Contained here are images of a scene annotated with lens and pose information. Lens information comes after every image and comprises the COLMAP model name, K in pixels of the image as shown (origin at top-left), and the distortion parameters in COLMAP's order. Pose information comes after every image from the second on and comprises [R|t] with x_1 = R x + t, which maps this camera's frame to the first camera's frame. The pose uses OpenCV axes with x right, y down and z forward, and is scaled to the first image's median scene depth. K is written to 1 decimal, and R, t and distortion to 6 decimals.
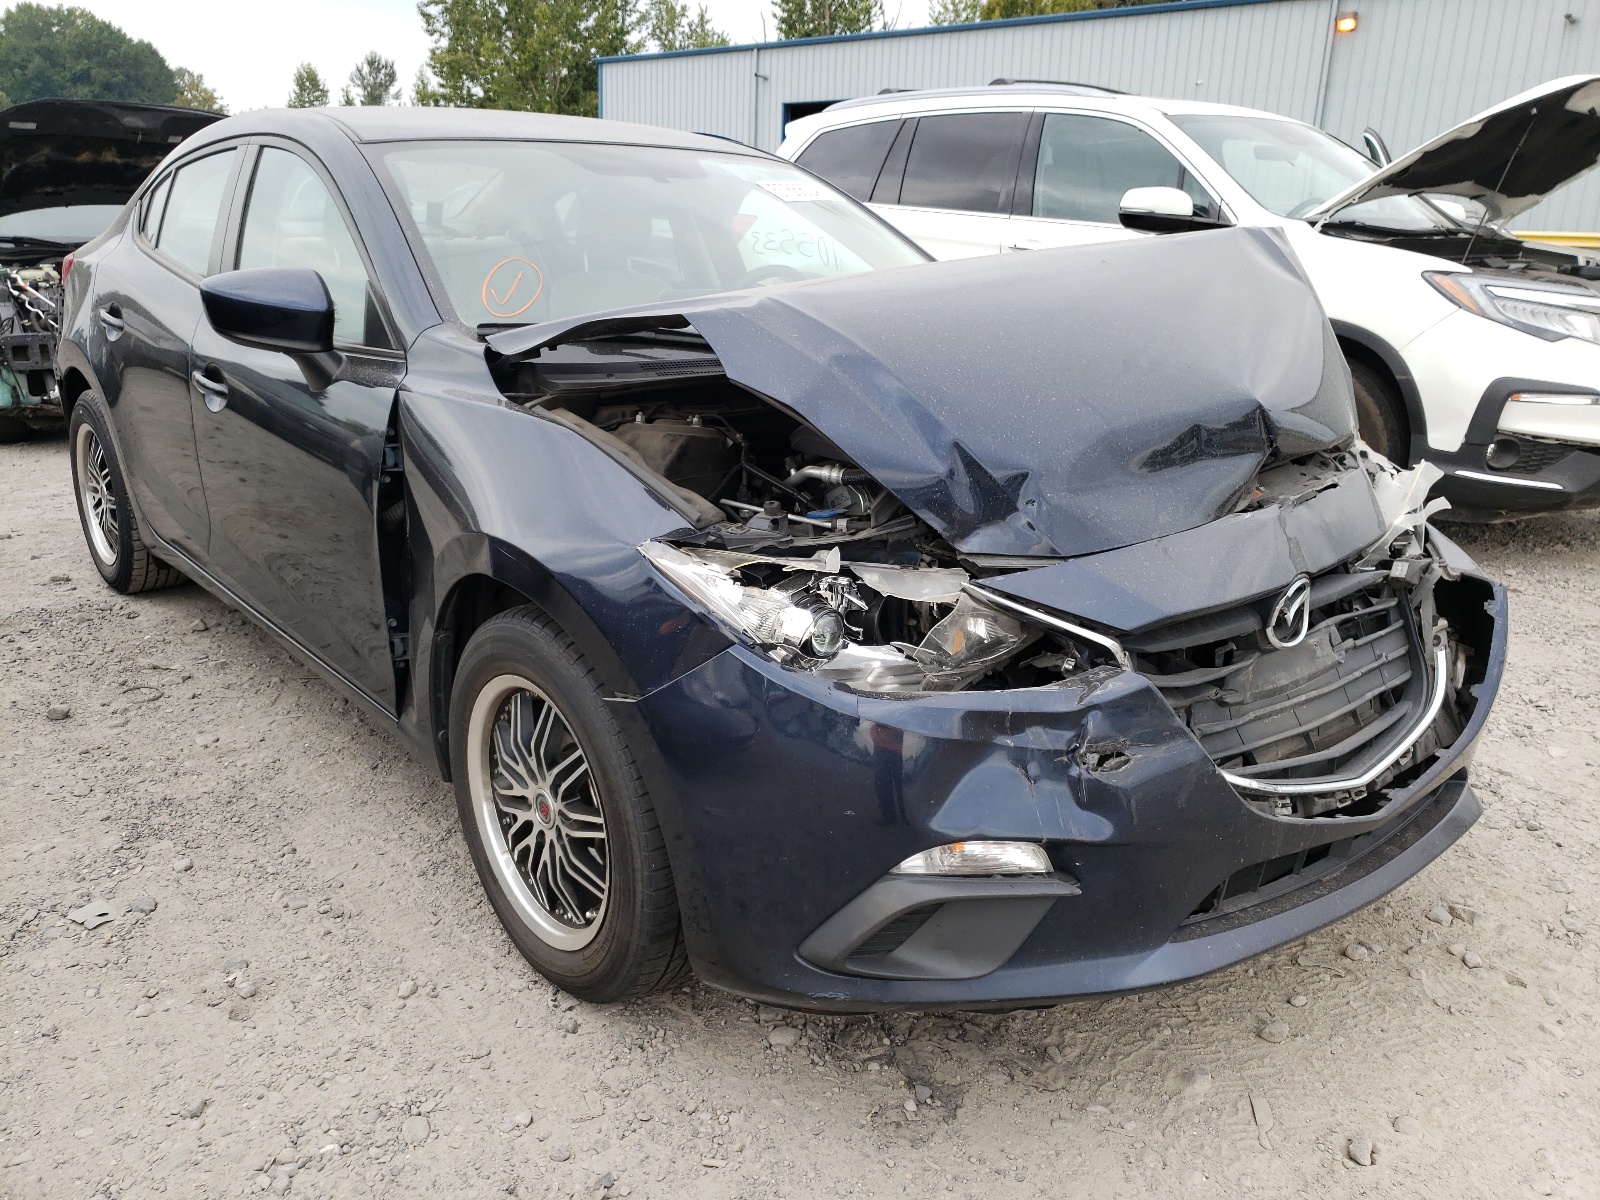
lens RADIAL K [[1196.6, 0, 800.0], [0, 1196.6, 600.0], [0, 0, 1]] dist [0.000606, 0.001418]
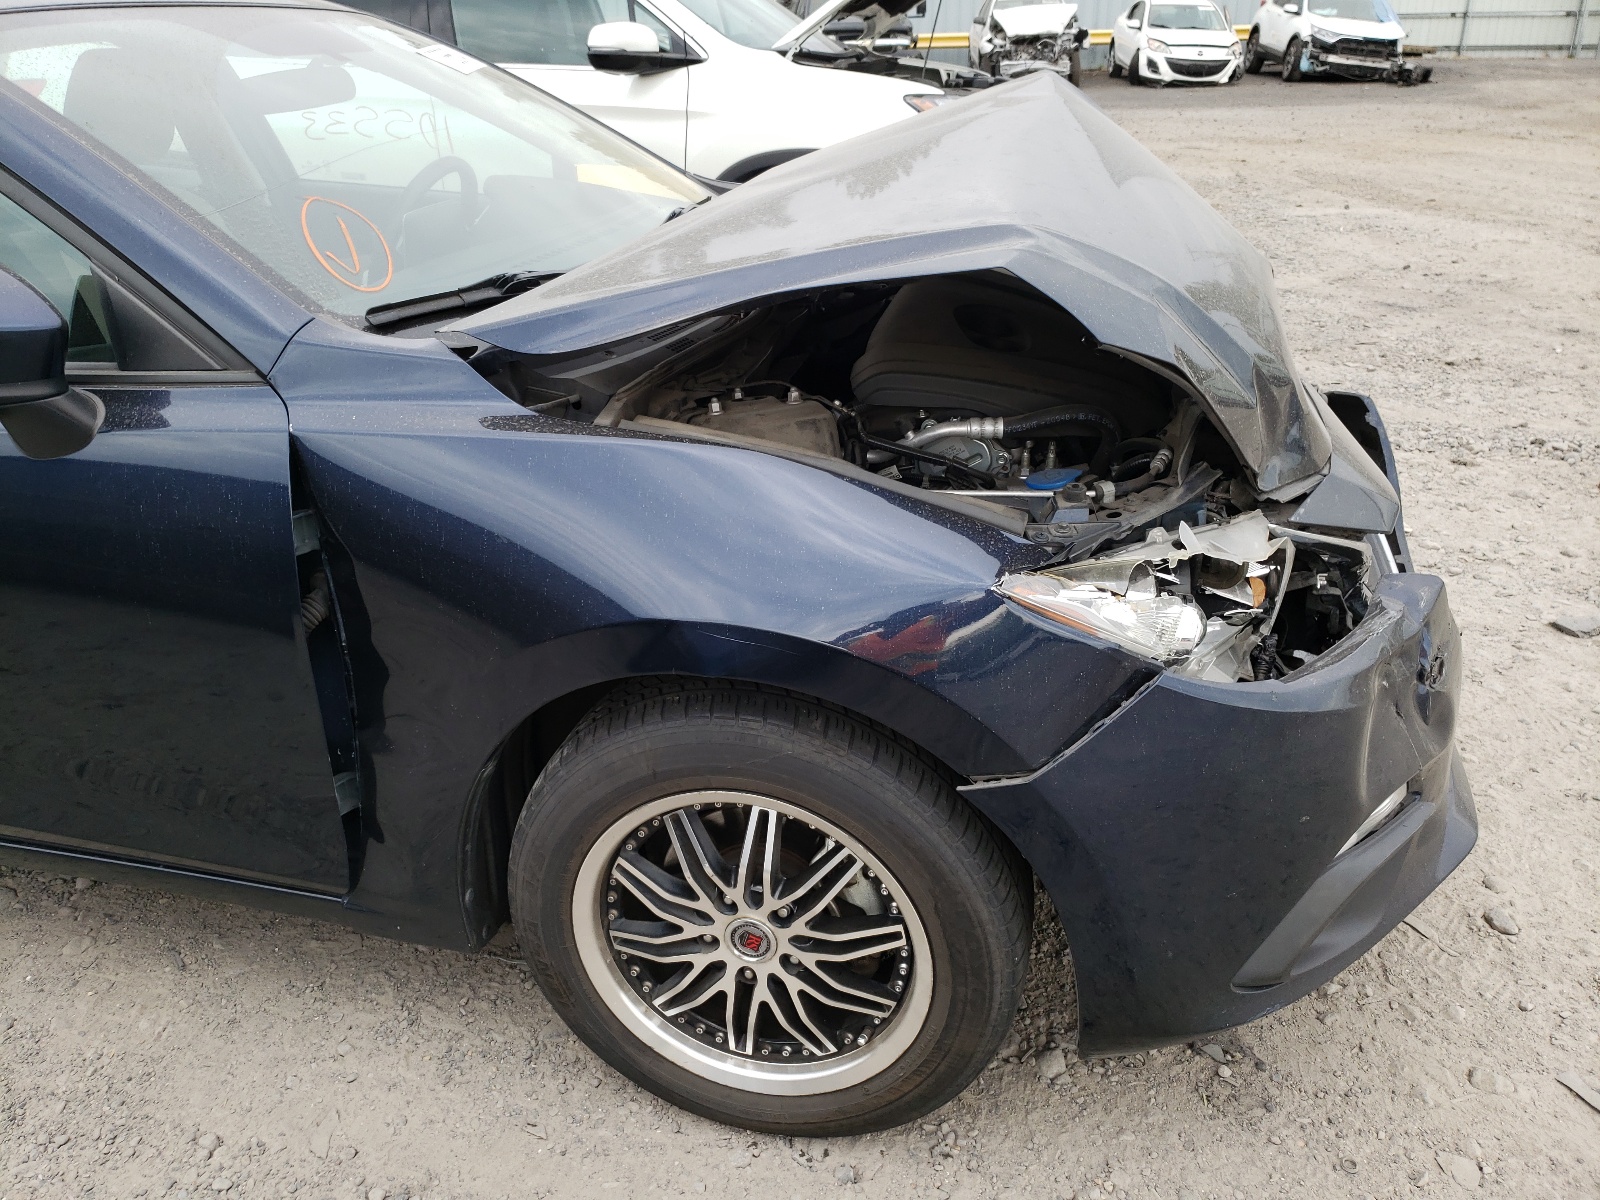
lens RADIAL K [[1196.6, 0, 800.0], [0, 1196.6, 600.0], [0, 0, 1]] dist [0.000606, 0.001418]
pose [[0.833647, -0.277107, 0.477749, -0.485029], [0.215439, 0.959654, 0.180696, -0.161830], [-0.508546, -0.047711, 0.859712, 0.337316]]
